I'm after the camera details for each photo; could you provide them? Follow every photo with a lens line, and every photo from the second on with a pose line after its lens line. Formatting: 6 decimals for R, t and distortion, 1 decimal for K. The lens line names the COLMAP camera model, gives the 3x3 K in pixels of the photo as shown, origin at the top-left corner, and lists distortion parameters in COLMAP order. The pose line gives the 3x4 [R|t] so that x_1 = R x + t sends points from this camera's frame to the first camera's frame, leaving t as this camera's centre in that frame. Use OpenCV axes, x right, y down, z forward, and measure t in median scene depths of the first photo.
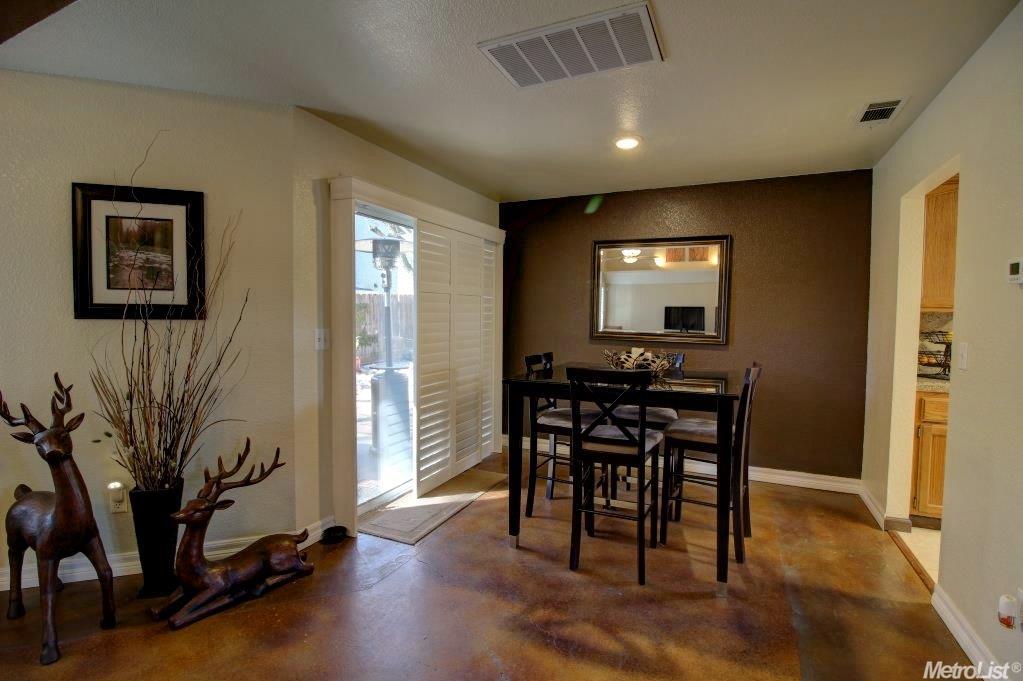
lens RADIAL K [[473.6, 0, 515.0], [0, 473.6, 336.0], [0, 0, 1]] dist [-0.009068, -0.007090]
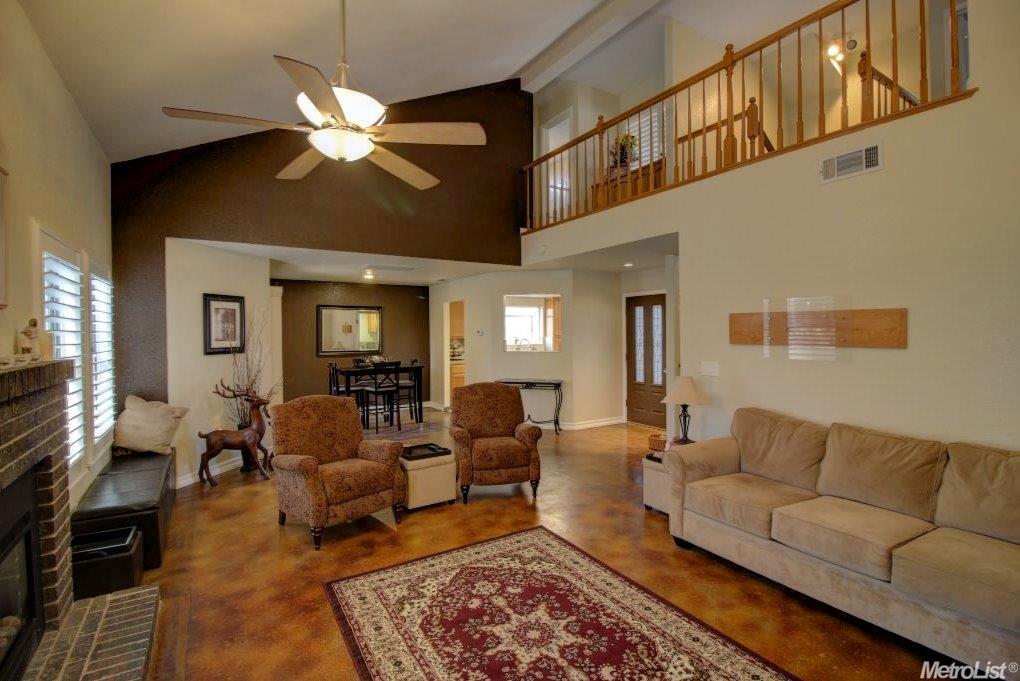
lens RADIAL K [[472.2, 0, 510.4], [0, 472.2, 337.5], [0, 0, 1]] dist [-0.009068, -0.007090]
pose [[0.548252, -0.029743, 0.835784, -1.918907], [0.059570, 0.998218, -0.003553, -0.027075], [-0.834189, 0.051736, 0.549047, -1.335161]]
